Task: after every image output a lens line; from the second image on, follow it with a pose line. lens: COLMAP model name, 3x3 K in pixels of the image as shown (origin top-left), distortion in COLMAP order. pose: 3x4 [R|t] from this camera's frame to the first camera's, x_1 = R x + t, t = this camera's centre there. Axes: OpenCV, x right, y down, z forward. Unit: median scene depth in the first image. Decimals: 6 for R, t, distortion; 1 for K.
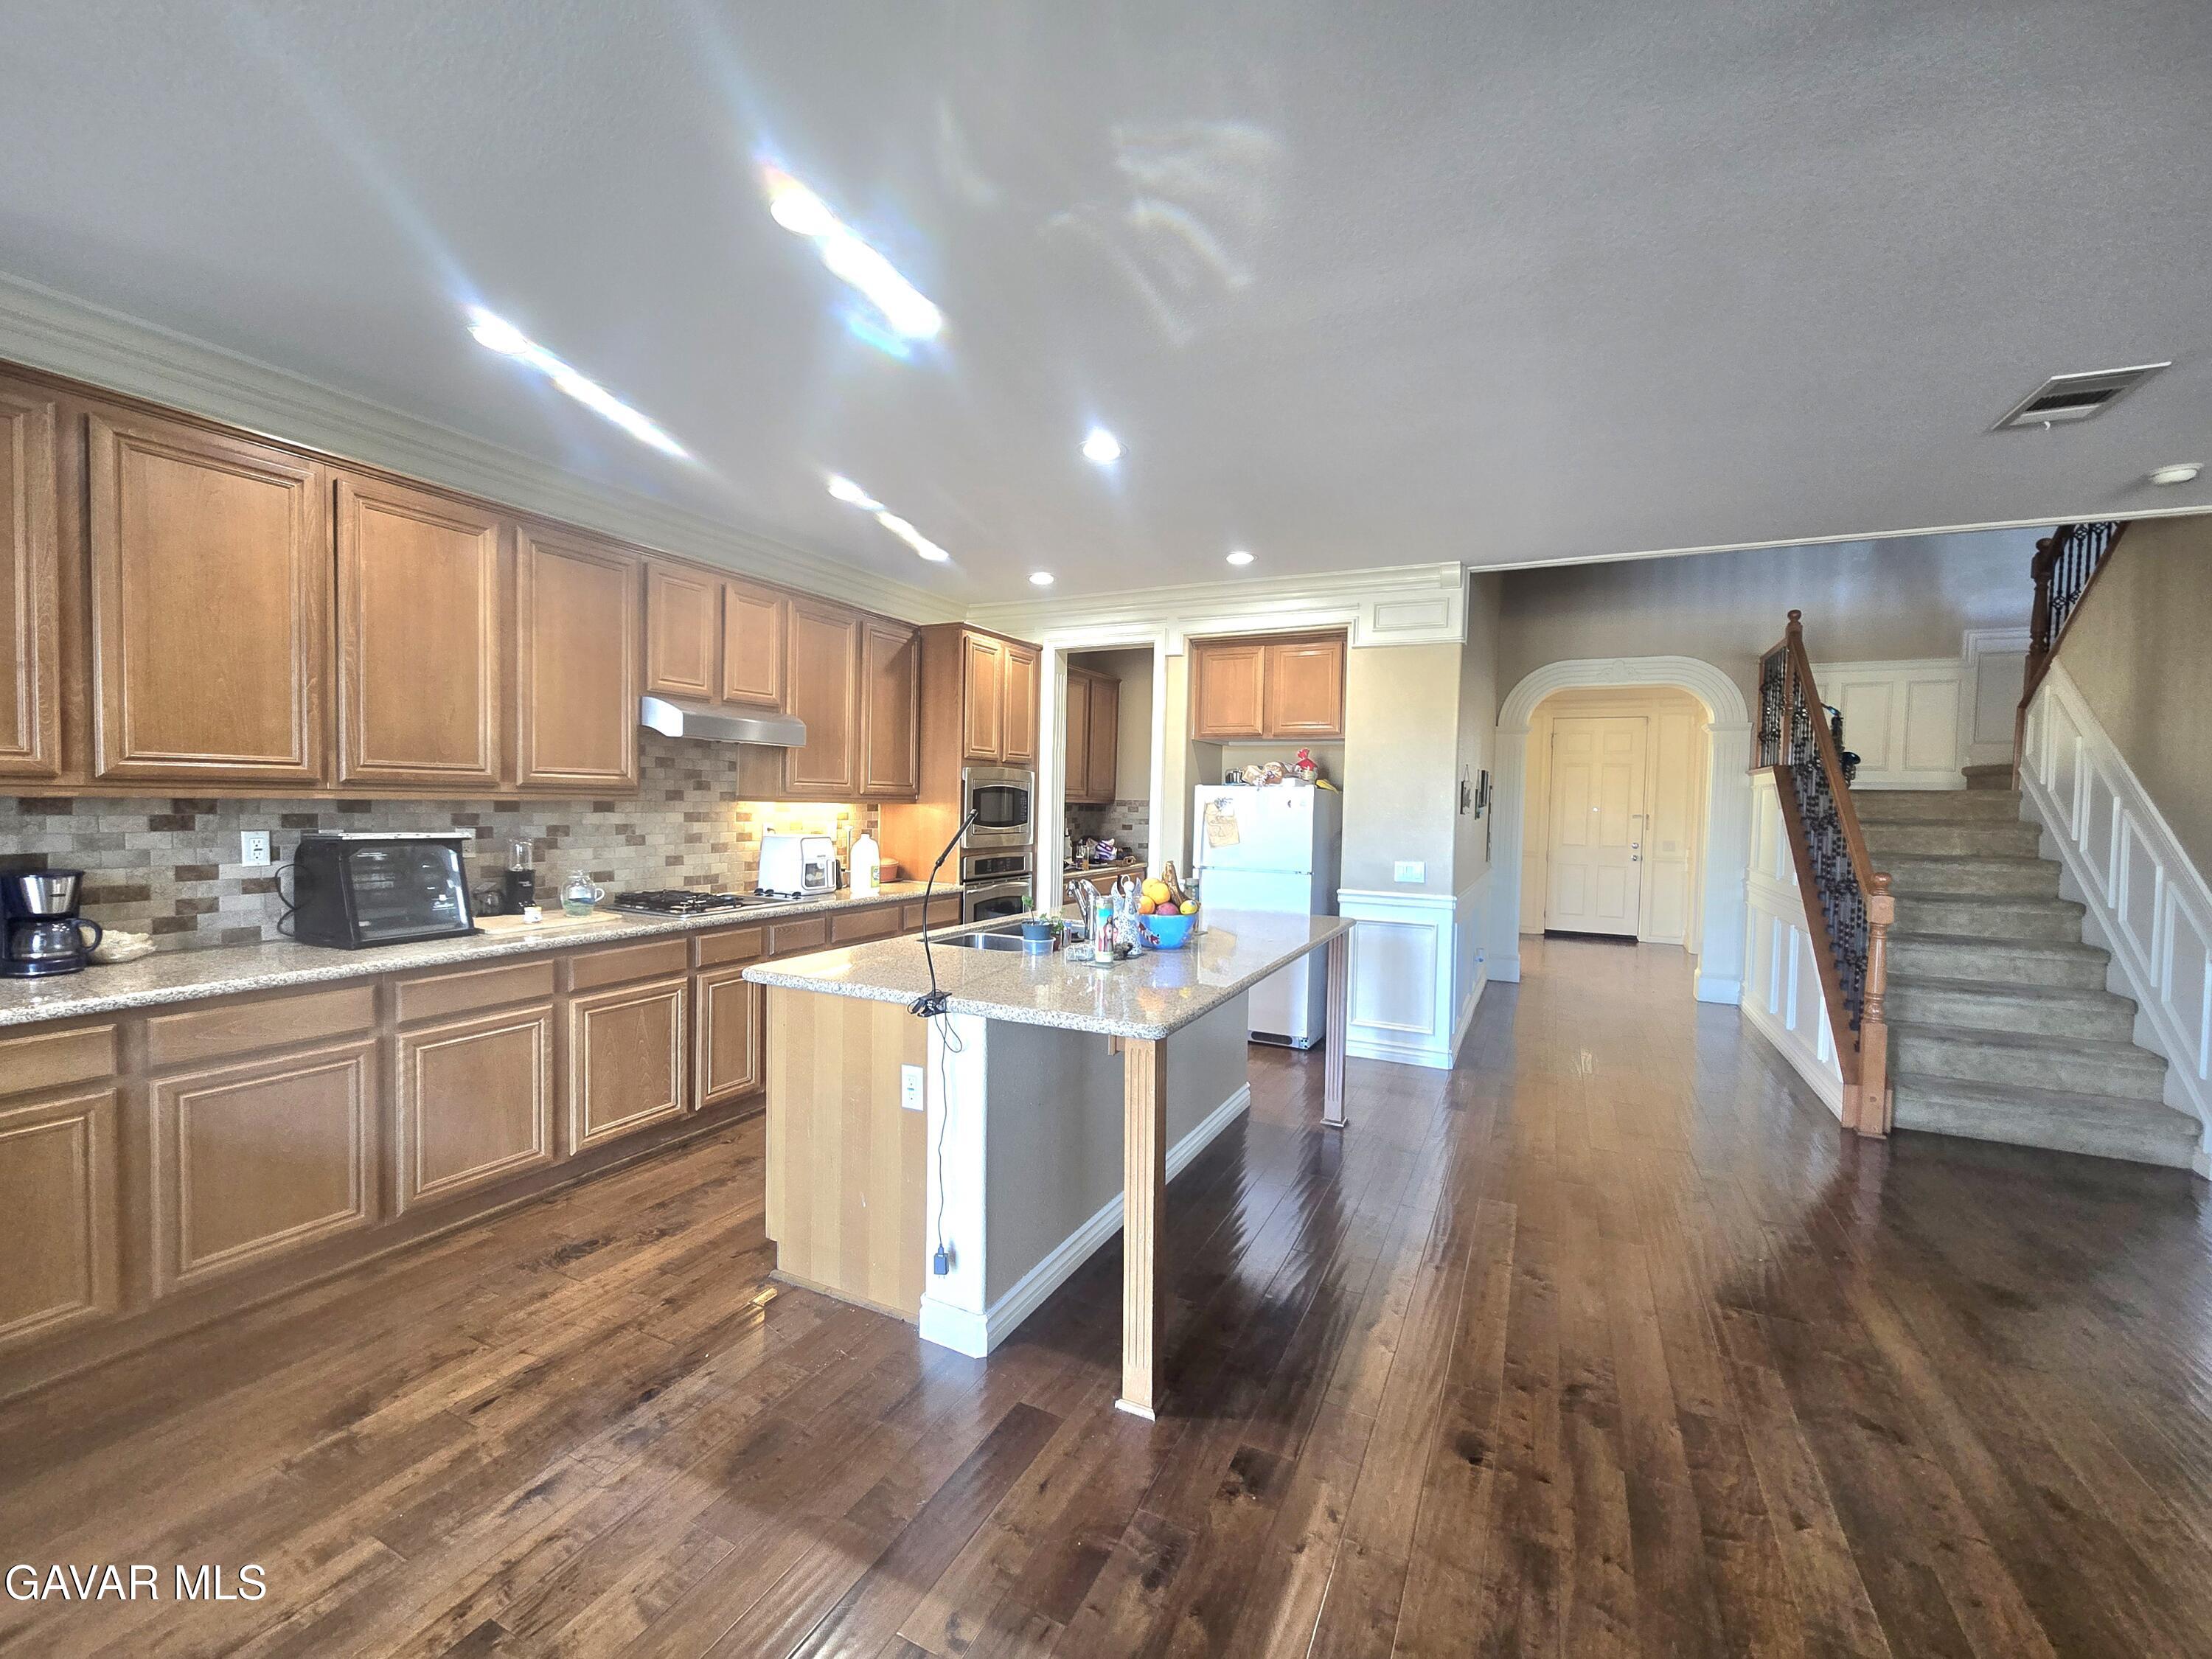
lens RADIAL K [[902.0, 0, 1111.7], [0, 902.0, 832.6], [0, 0, 1]] dist [-0.004940, 0.001289]
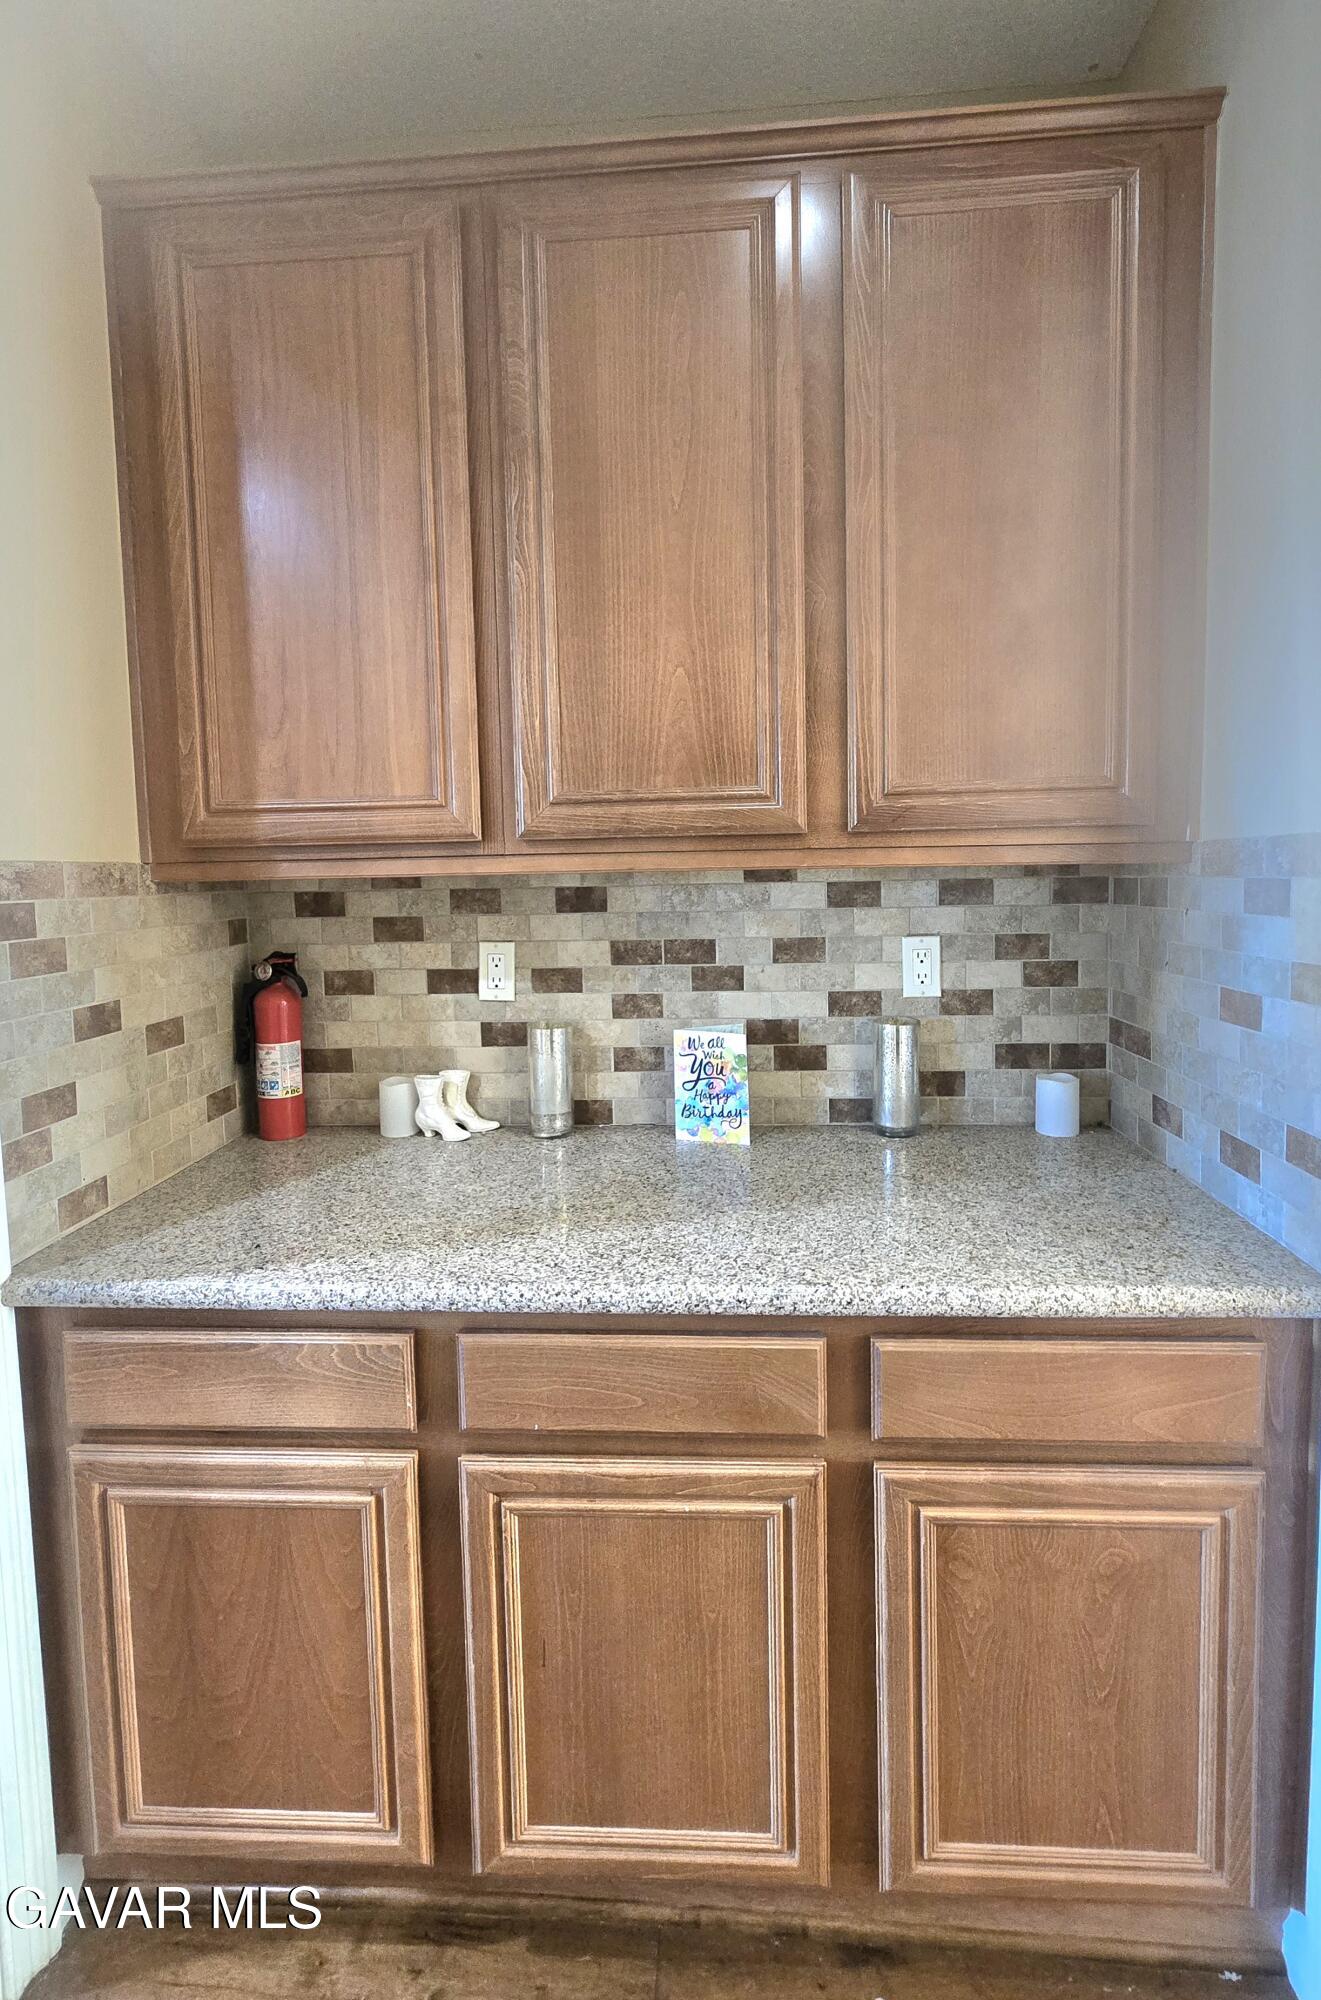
lens RADIAL K [[814.4, 0, 659.0], [0, 814.4, 968.4], [0, 0, 1]] dist [0.001803, 0.001662]
pose [[0.390331, 0.069114, -0.918077, 0.251750], [-0.005537, 0.997337, 0.072726, -0.053622], [0.920658, -0.023304, 0.389674, 2.034751]]
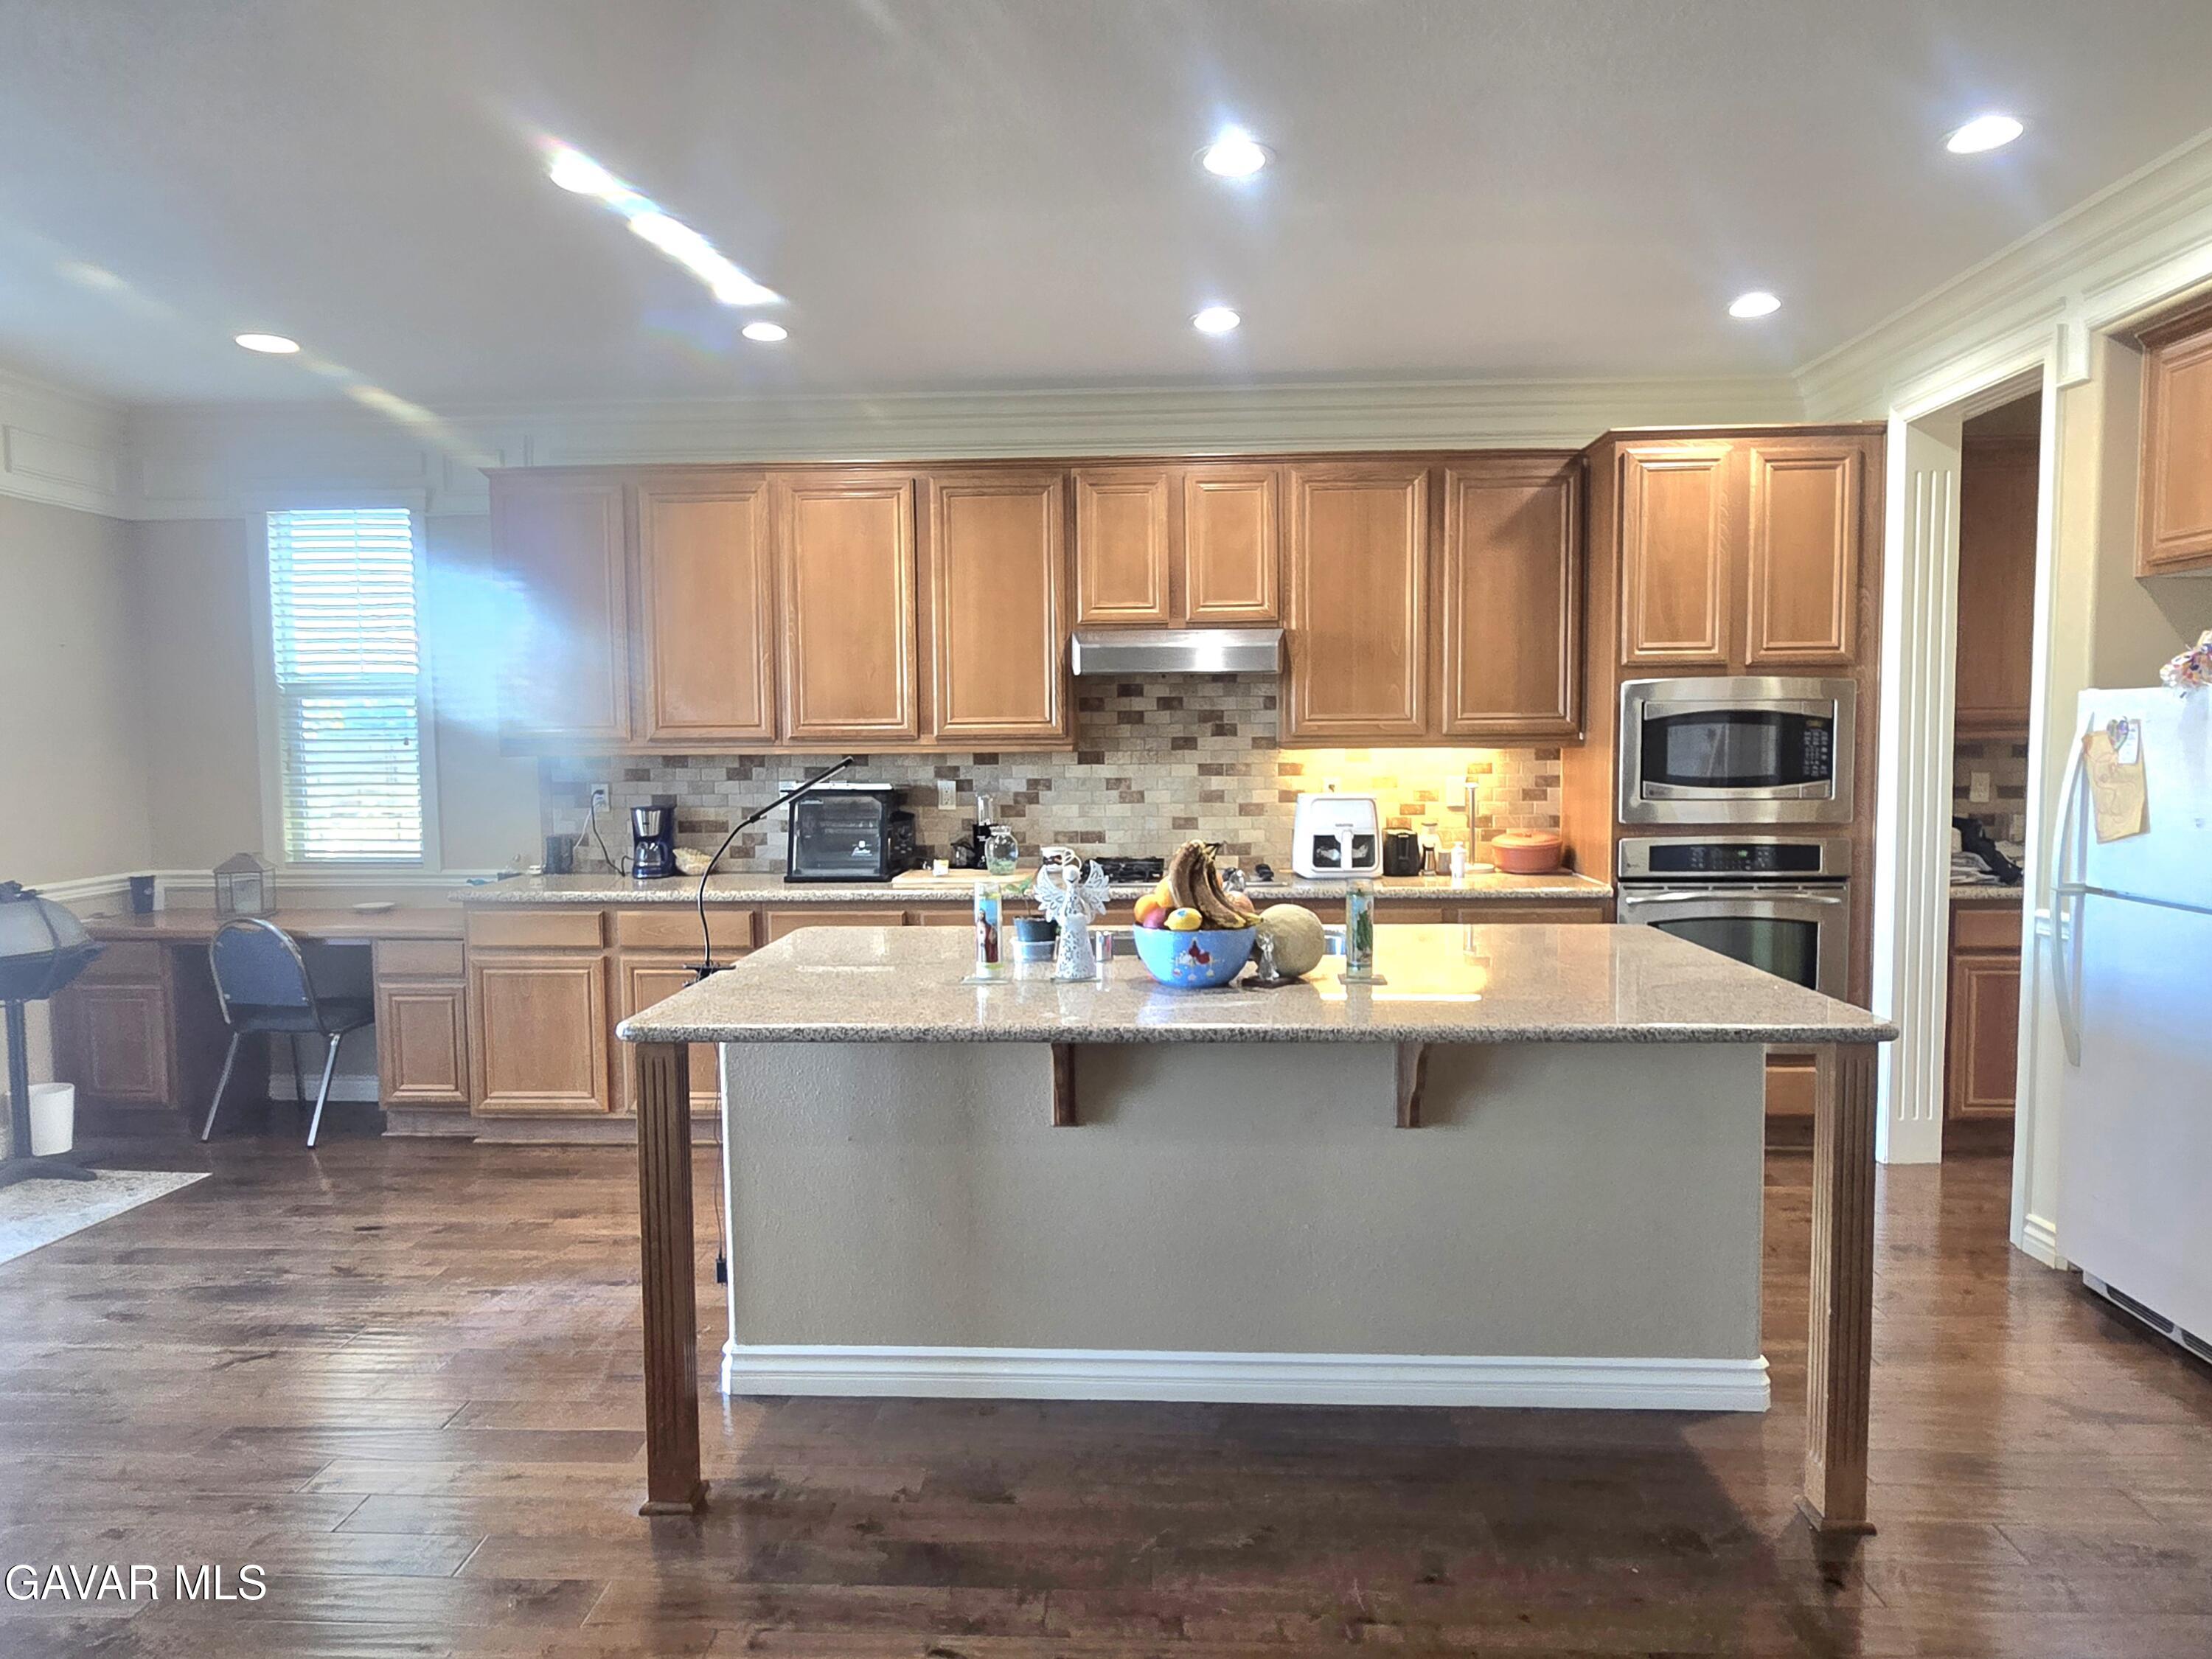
lens RADIAL K [[1394.2, 0, 1097.5], [0, 1394.2, 823.7], [0, 0, 1]] dist [-0.003024, 0.001055]
pose [[0.399161, 0.032277, -0.916312, 0.842730], [-0.015905, 0.999474, 0.028277, -0.003610], [0.916743, 0.003287, 0.399465, 0.554304]]
